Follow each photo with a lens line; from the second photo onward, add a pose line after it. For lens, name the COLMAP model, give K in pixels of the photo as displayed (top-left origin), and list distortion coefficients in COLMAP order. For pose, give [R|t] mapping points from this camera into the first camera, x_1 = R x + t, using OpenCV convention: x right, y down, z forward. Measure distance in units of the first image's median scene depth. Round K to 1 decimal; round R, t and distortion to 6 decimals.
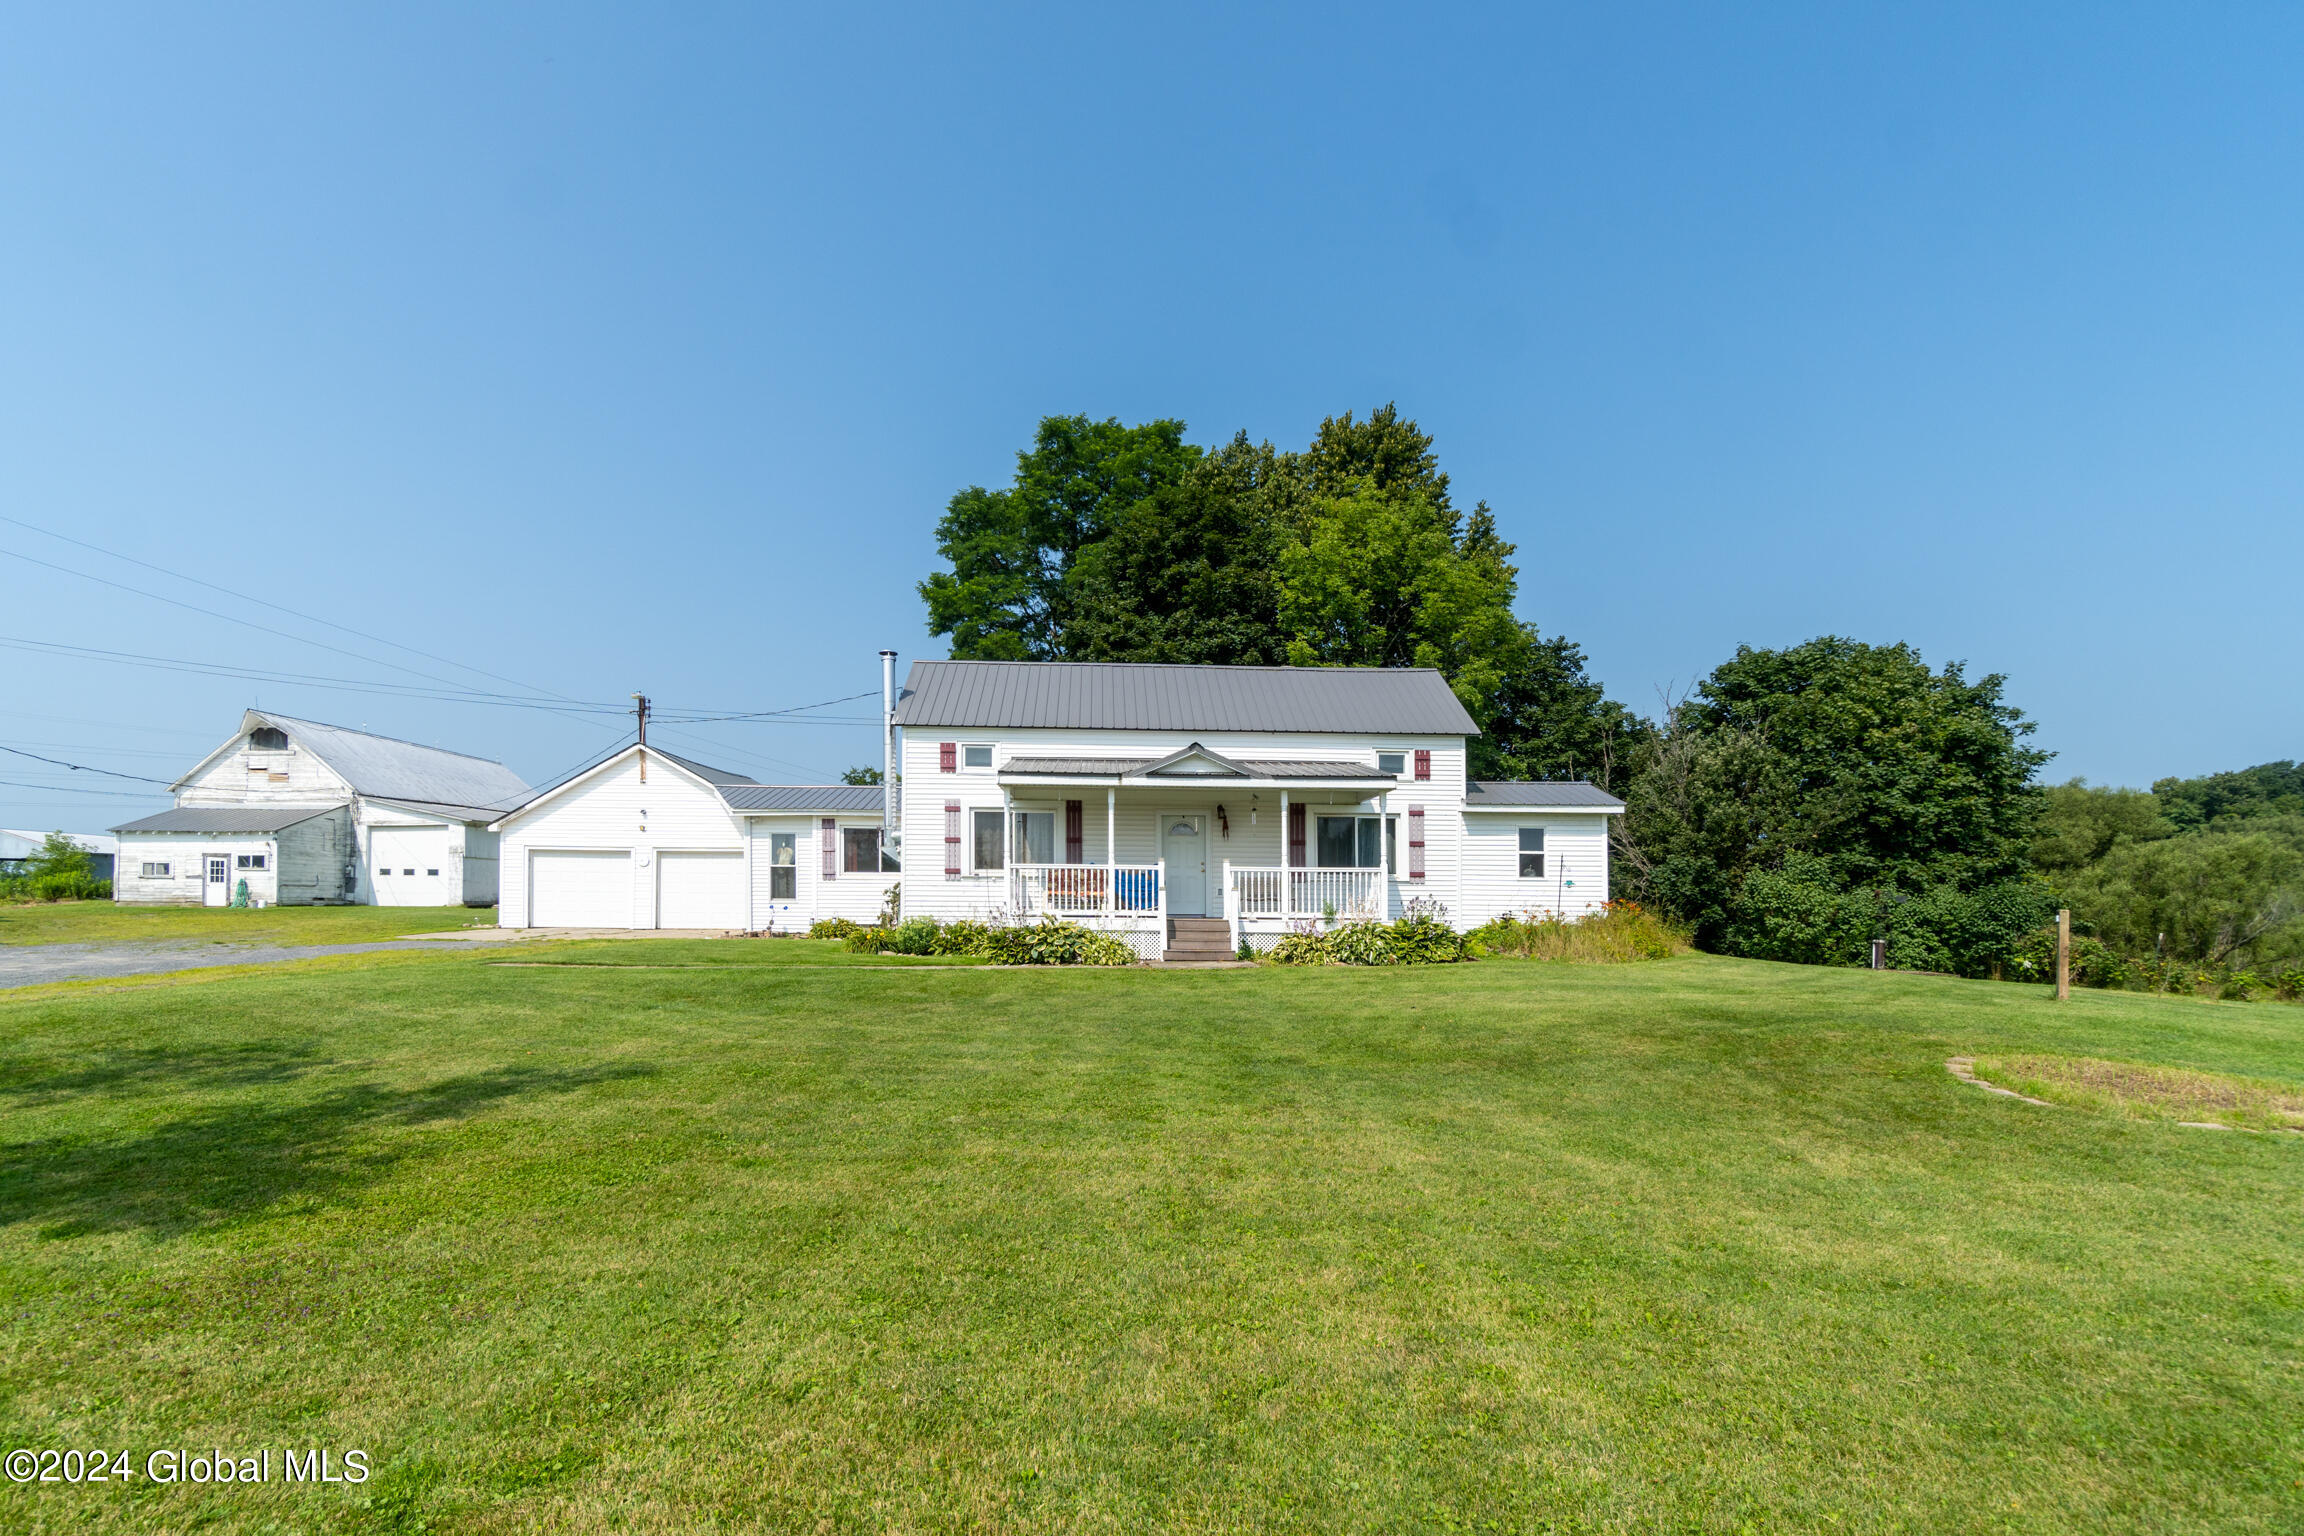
lens RADIAL K [[1006.9, 0, 1086.5], [0, 1006.9, 893.3], [0, 0, 1]] dist [0.011079, -0.000034]
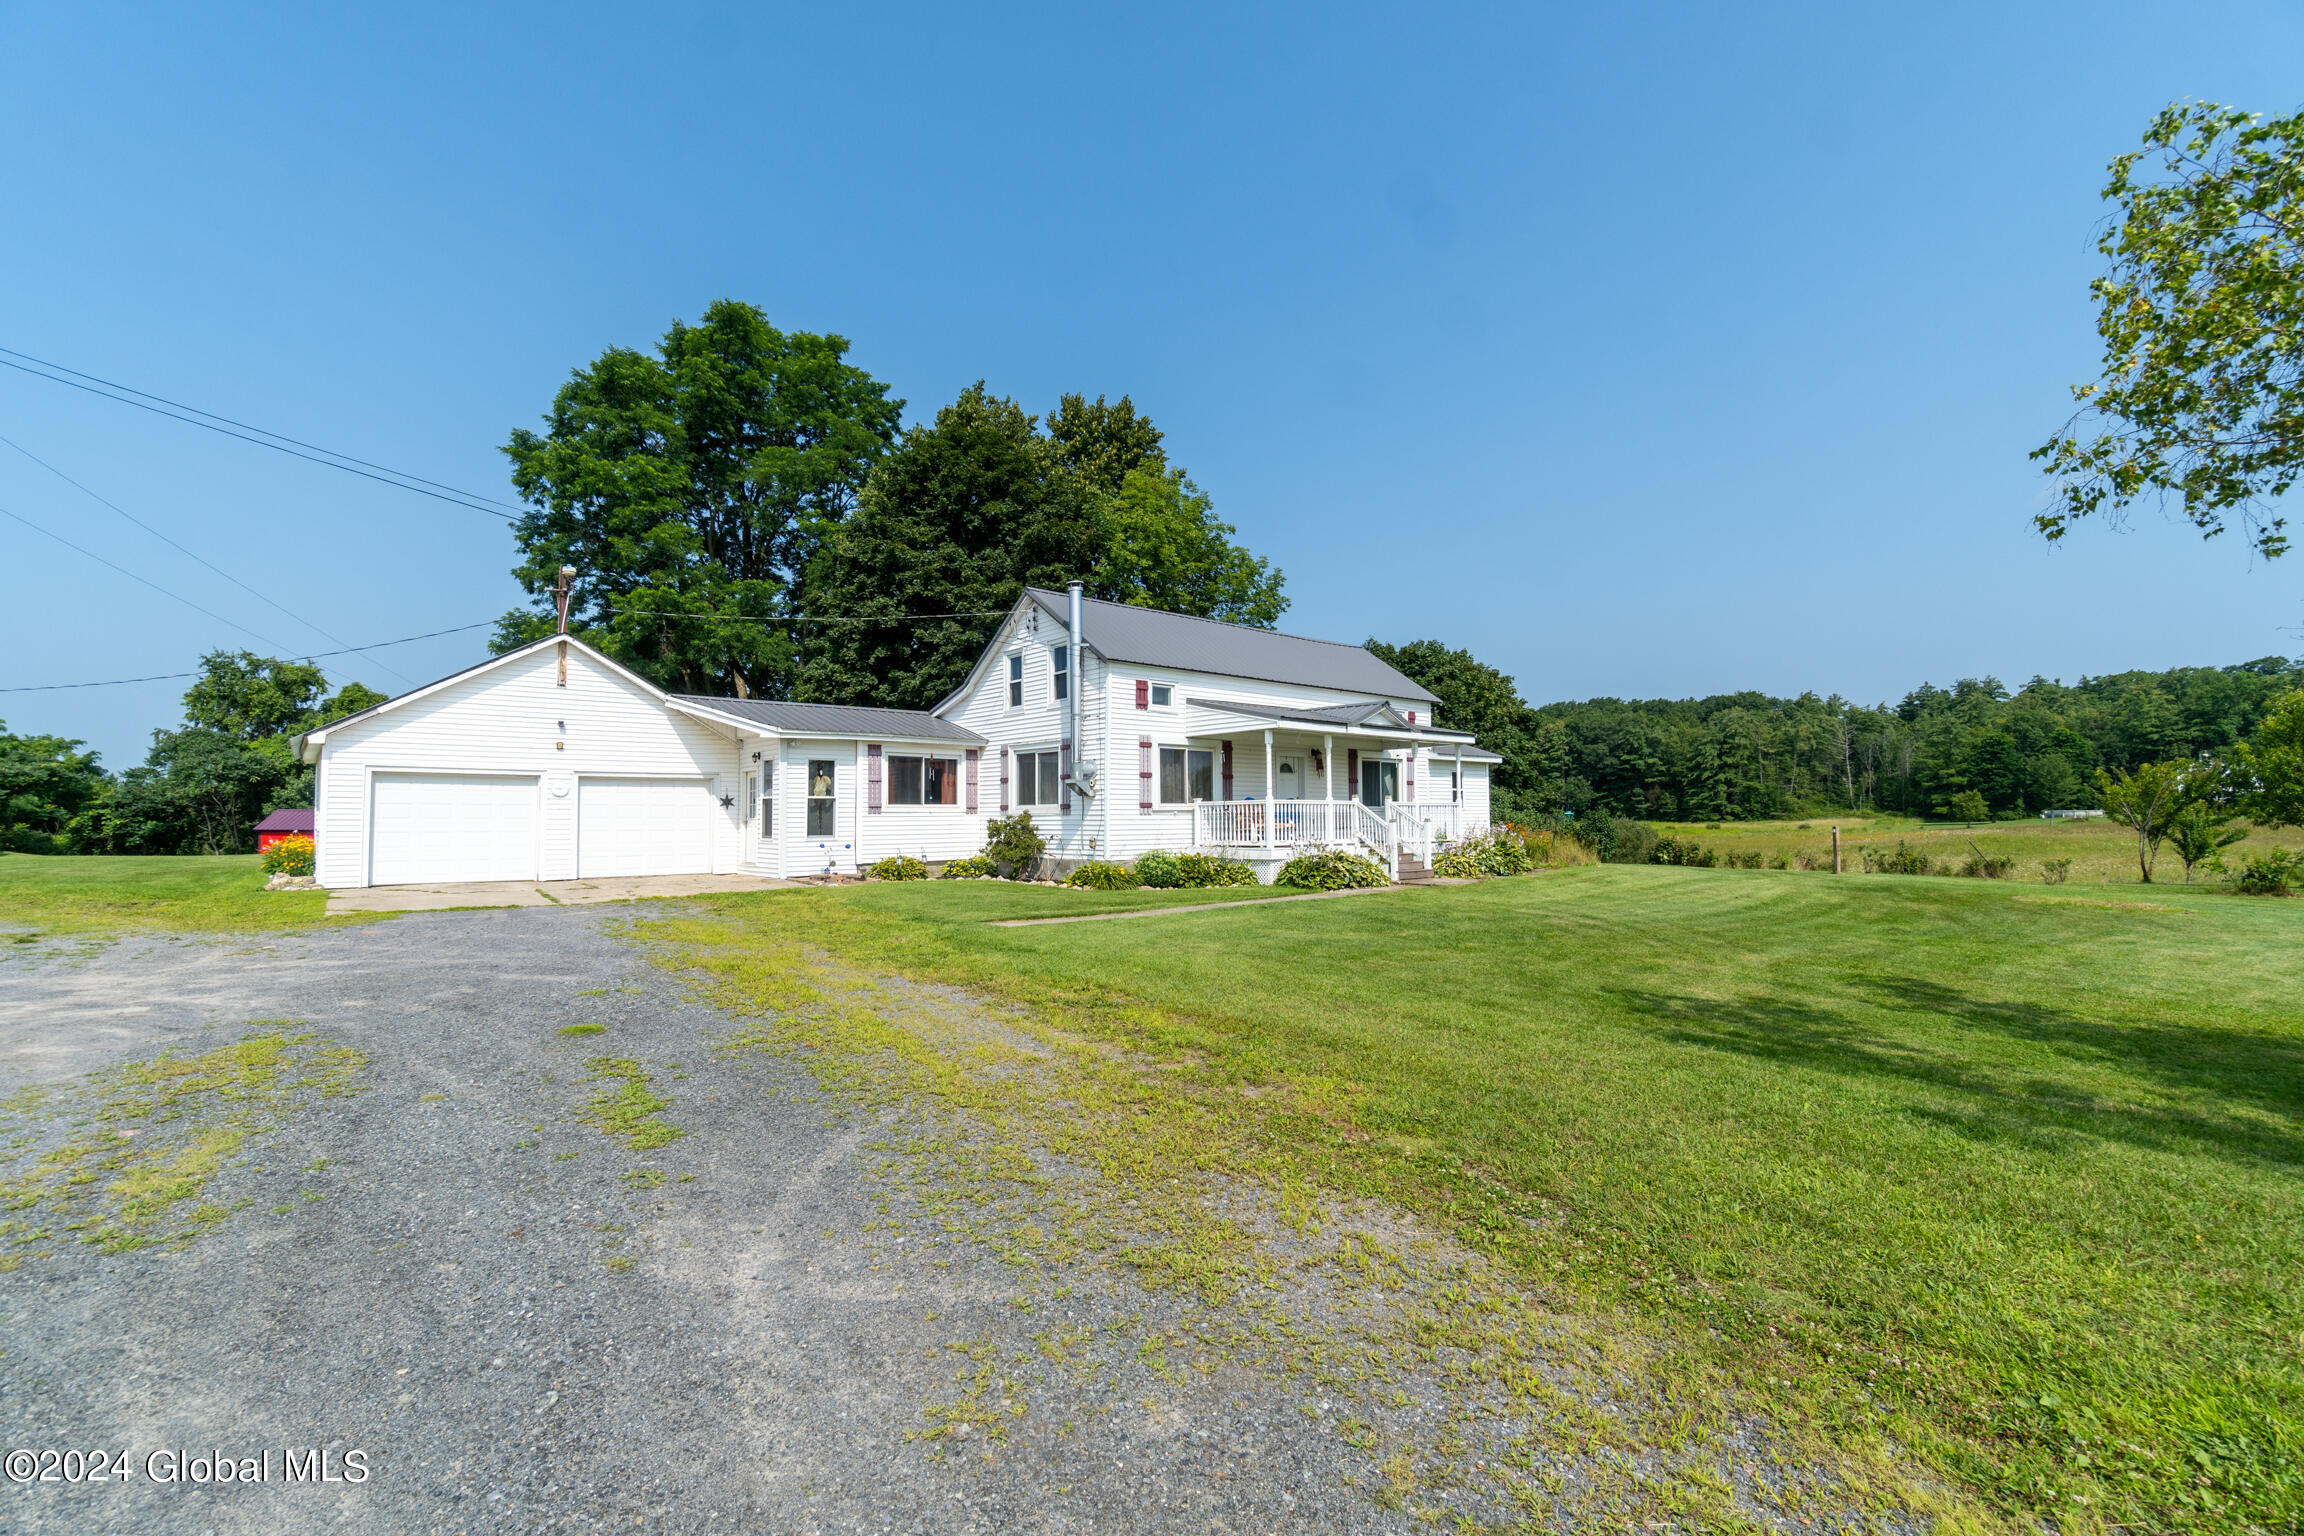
lens RADIAL K [[1002.4, 0, 1102.6], [0, 1002.4, 763.2], [0, 0, 1]] dist [-0.015805, 0.000145]
pose [[0.779765, 0.022074, 0.625684, -0.588437], [0.009824, 0.998824, -0.047482, -0.012215], [-0.625996, 0.043172, 0.778631, 0.169138]]
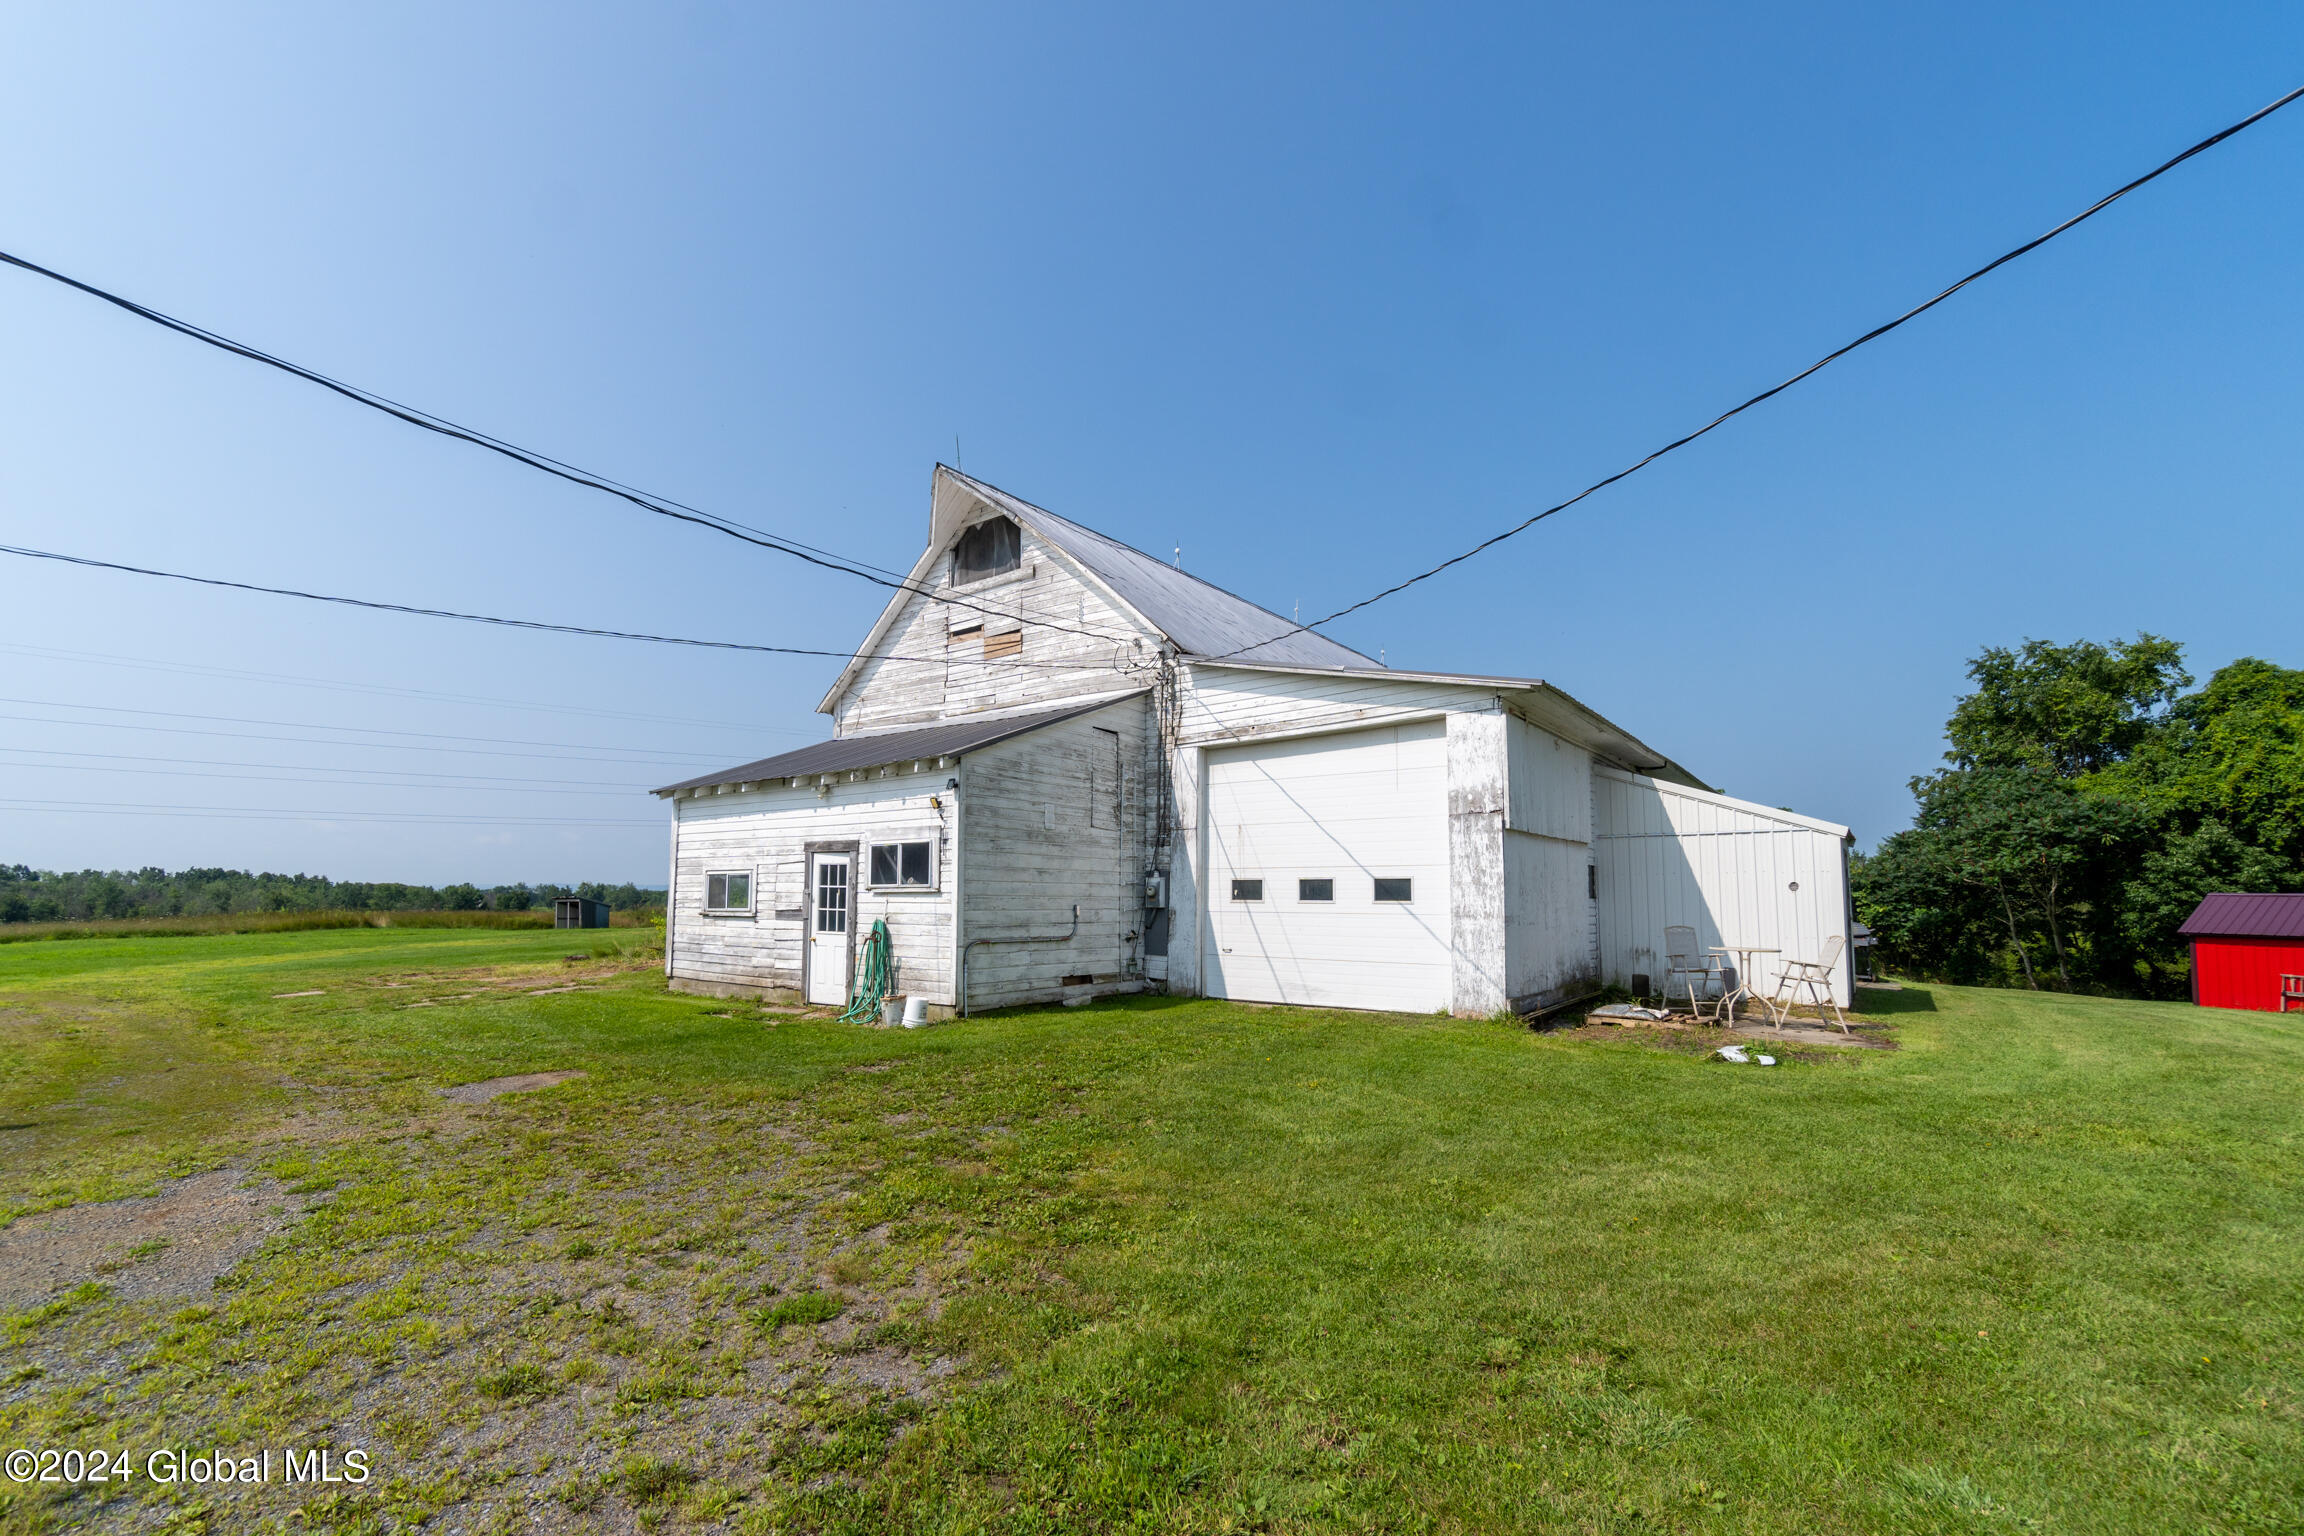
lens RADIAL K [[1010.6, 0, 1132.7], [0, 1010.6, 826.1], [0, 0, 1]] dist [-0.000741, -0.000110]
pose [[0.801067, -0.048011, -0.596646, -0.895199], [0.006405, 0.997409, -0.071660, -0.031192], [0.598540, 0.053583, 0.799299, 1.220941]]
